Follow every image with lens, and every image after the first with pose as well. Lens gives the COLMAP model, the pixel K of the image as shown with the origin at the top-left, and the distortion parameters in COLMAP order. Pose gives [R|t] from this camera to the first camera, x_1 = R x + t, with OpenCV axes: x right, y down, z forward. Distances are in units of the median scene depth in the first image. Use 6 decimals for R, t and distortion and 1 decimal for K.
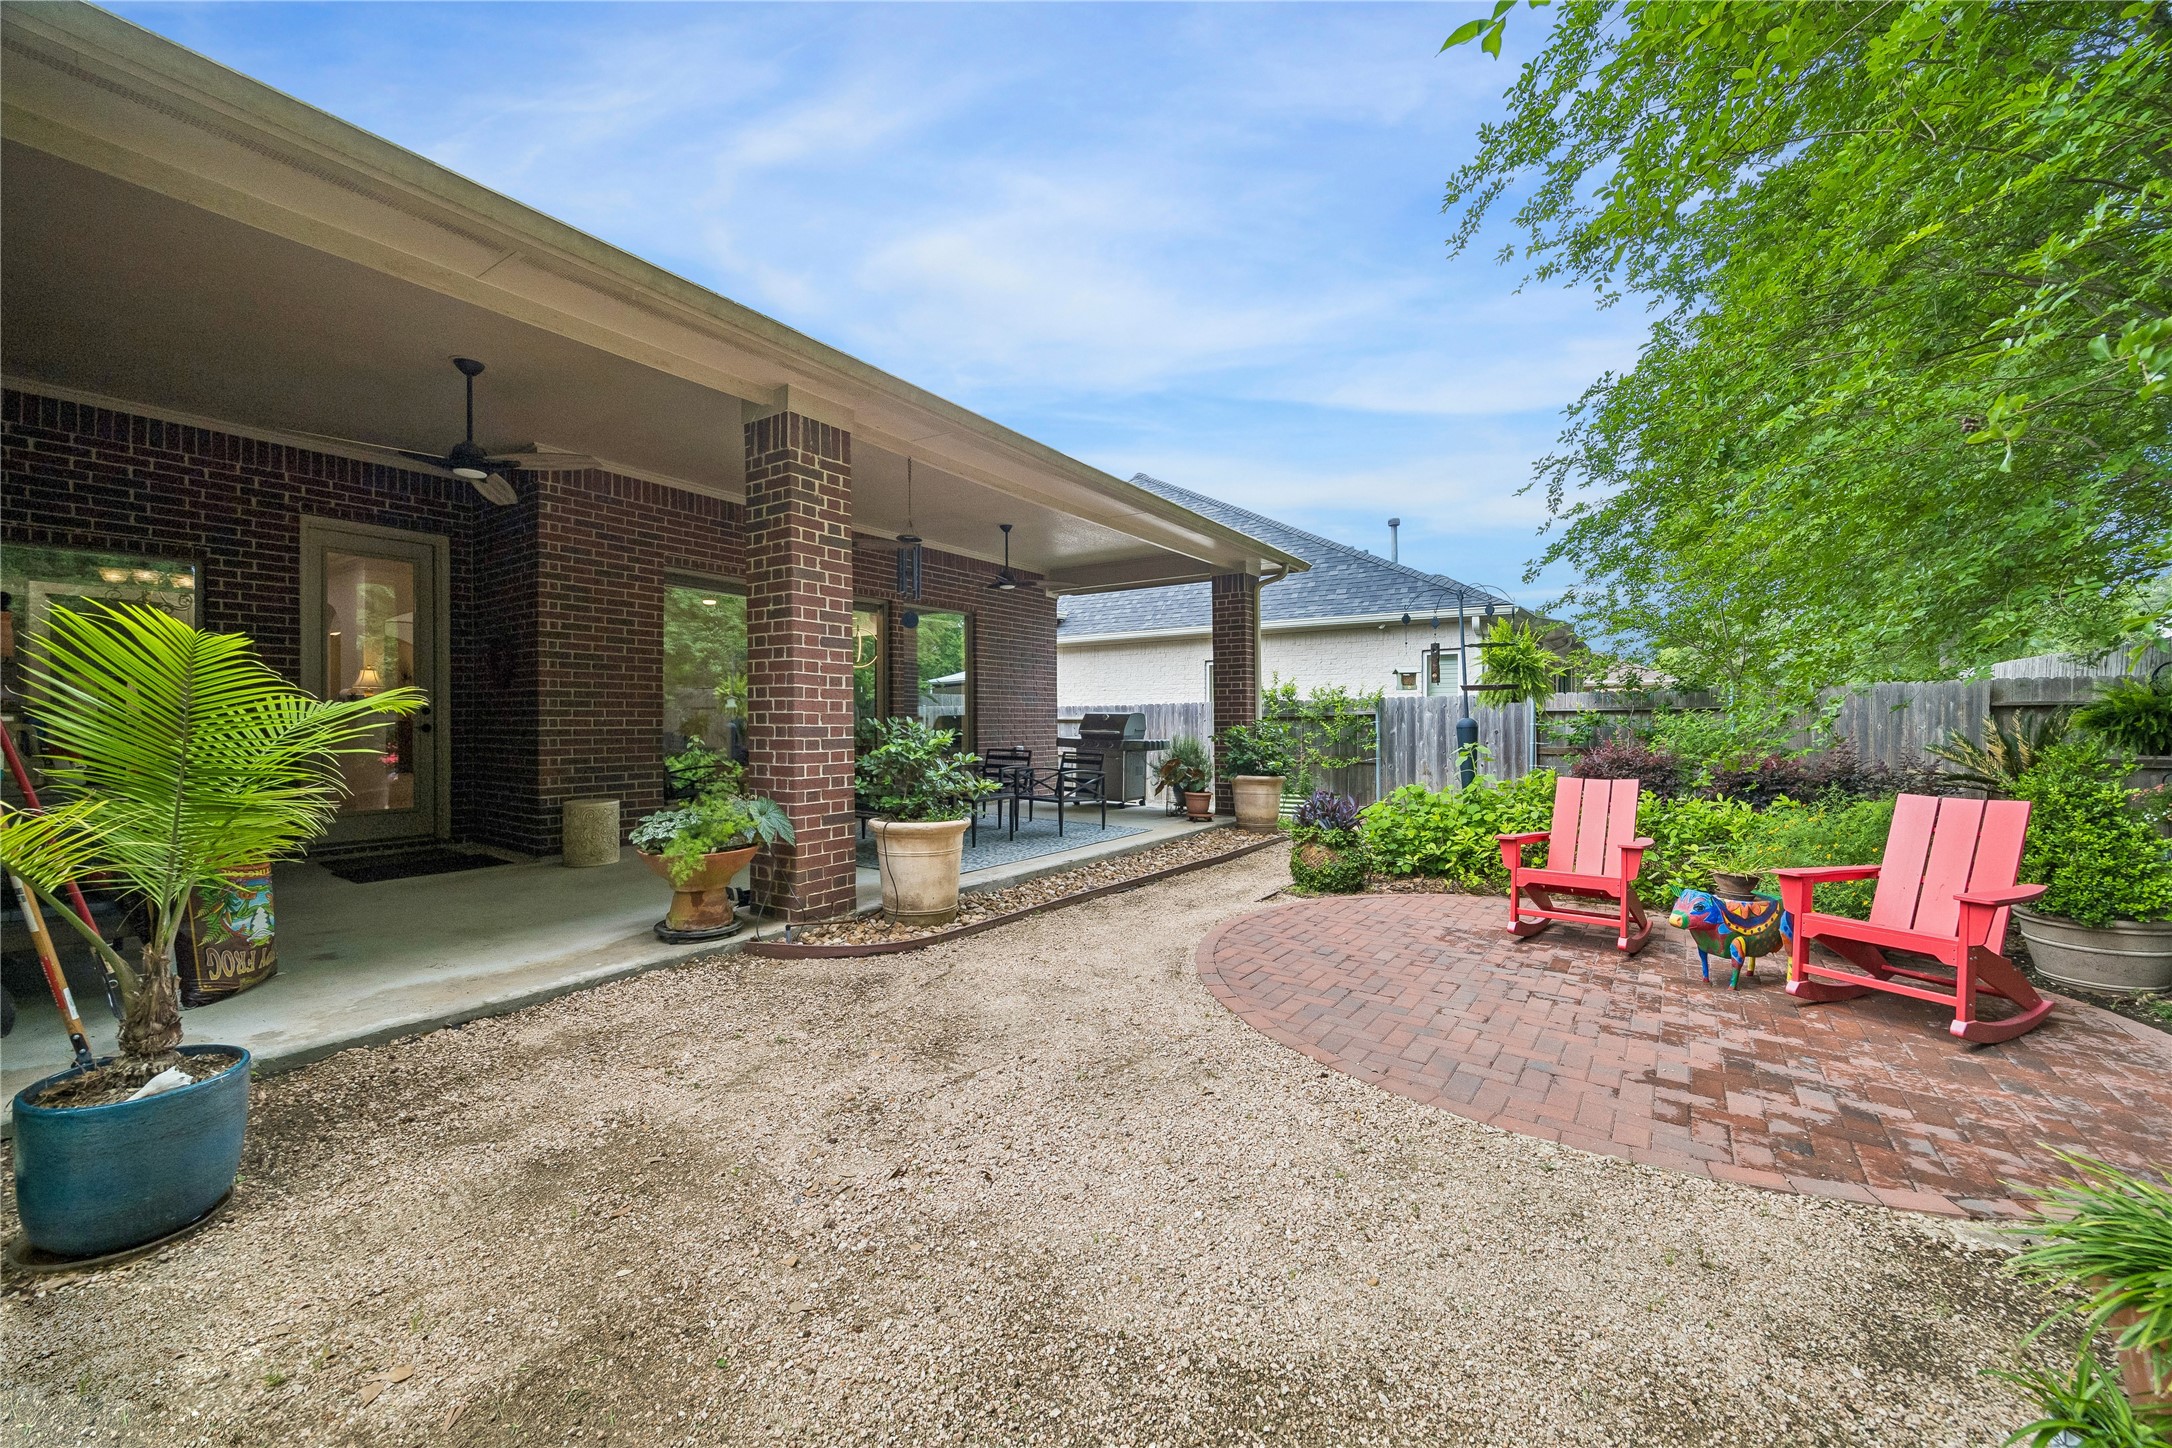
lens RADIAL K [[848.2, 0, 1086.0], [0, 848.2, 724.0], [0, 0, 1]] dist [0.001792, -0.000713]
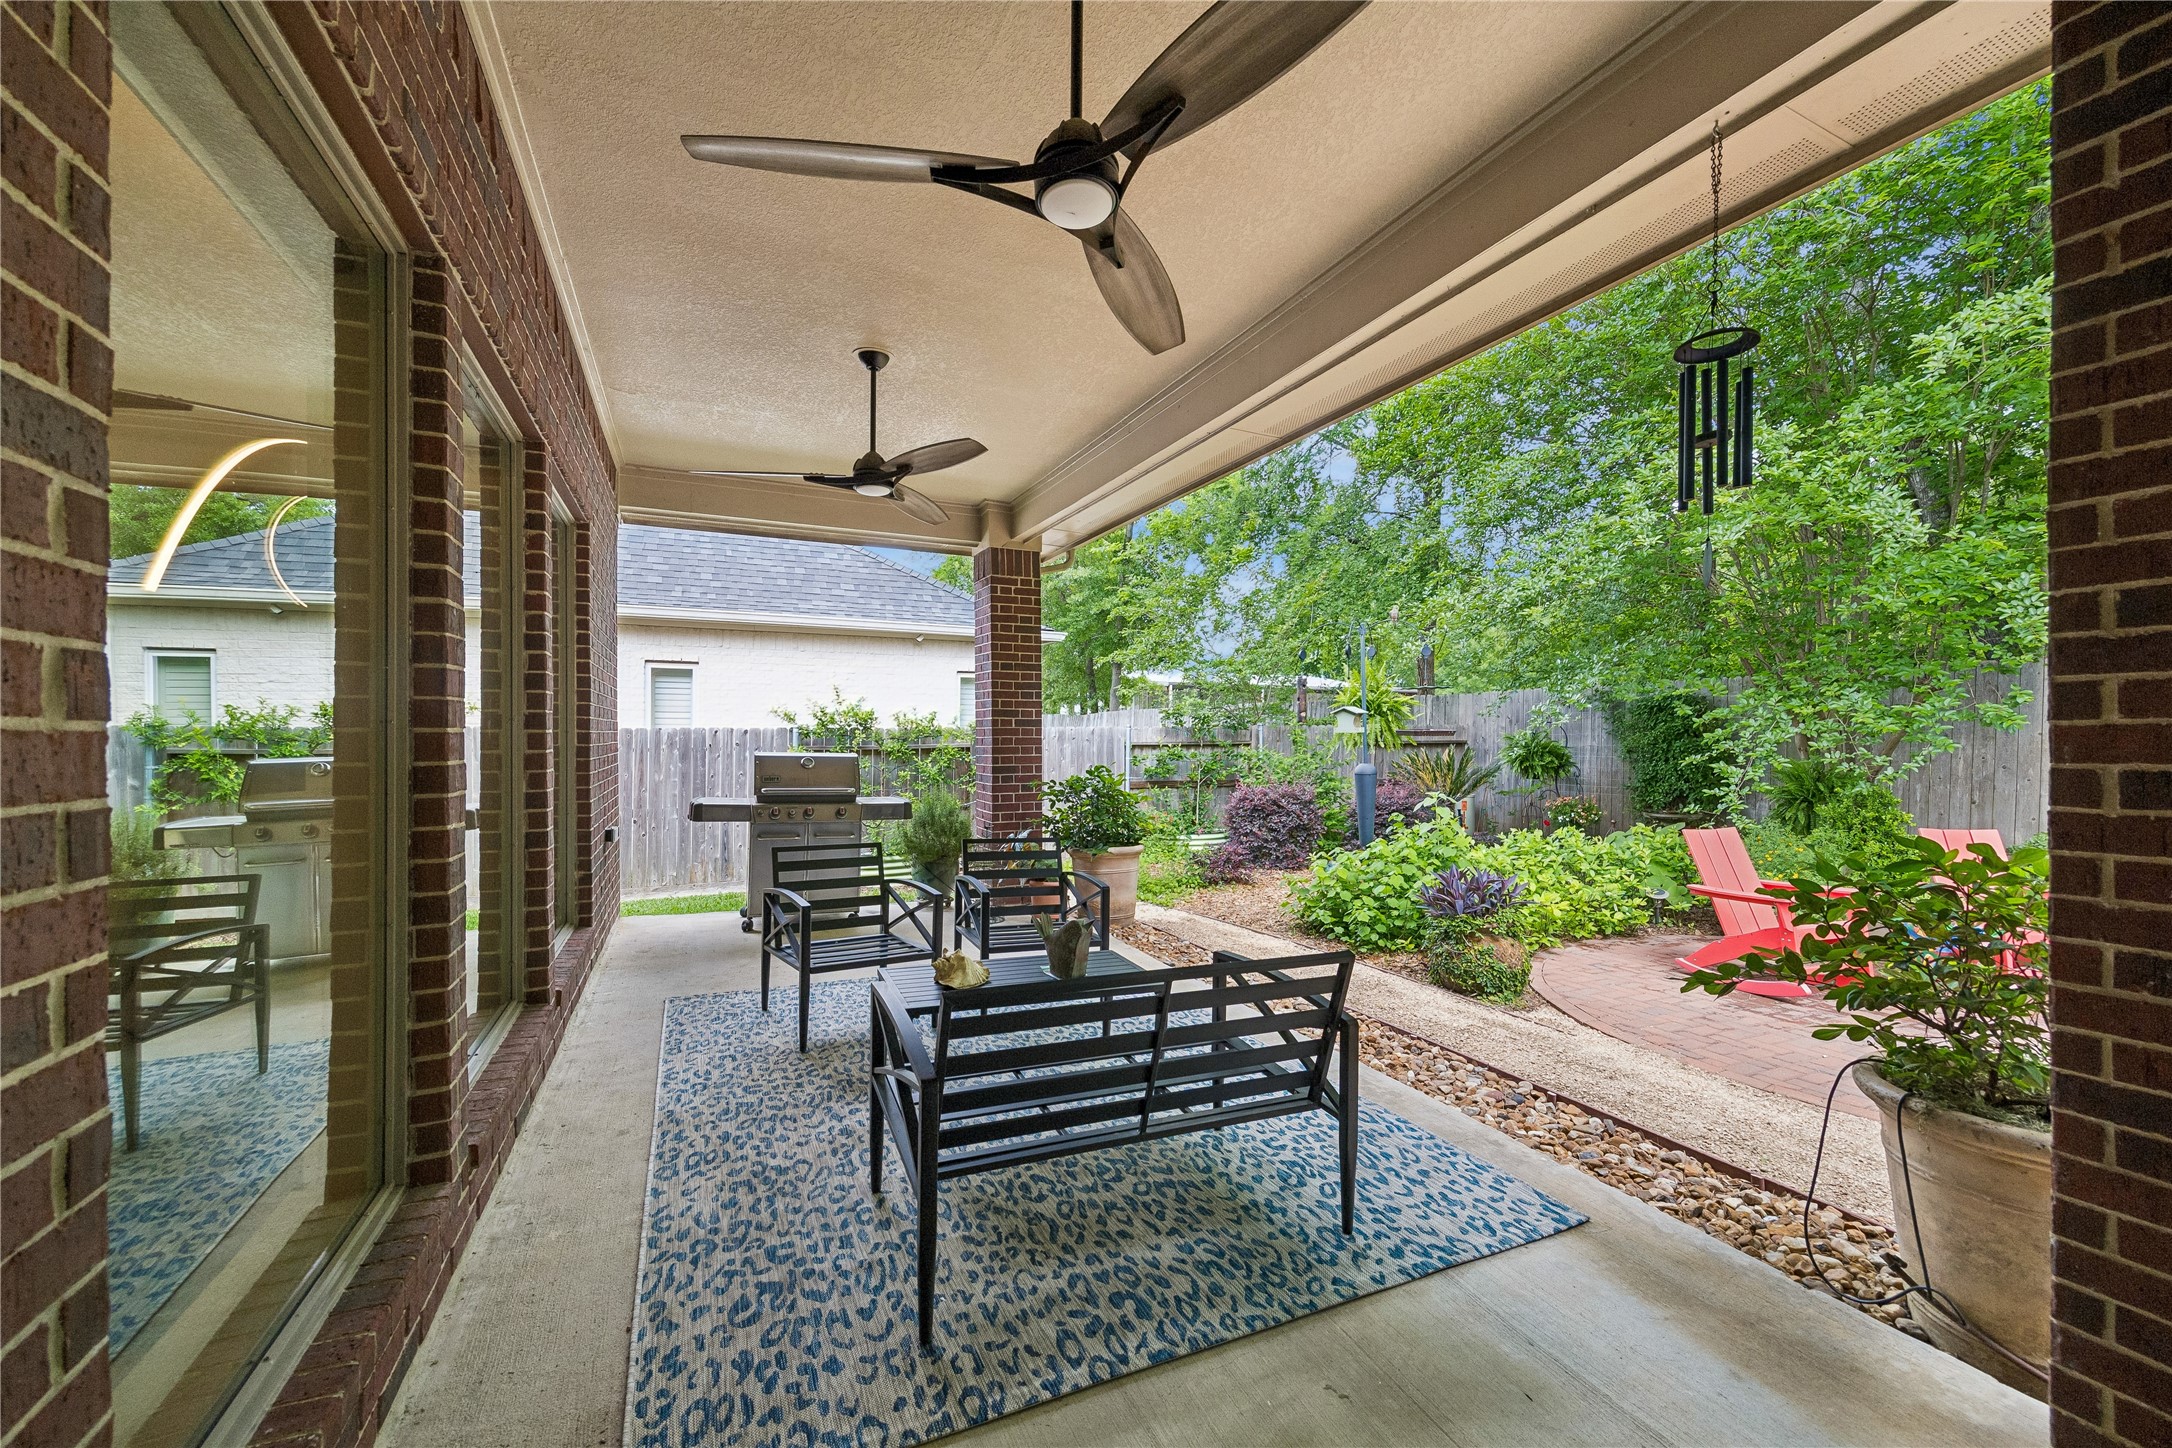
lens RADIAL K [[848.2, 0, 1086.0], [0, 848.2, 724.0], [0, 0, 1]] dist [0.001792, -0.000713]
pose [[0.485126, 0.014890, 0.874317, -0.308107], [-0.001684, 0.999869, -0.016094, -0.020360], [-0.874442, 0.006336, 0.485088, 0.485454]]
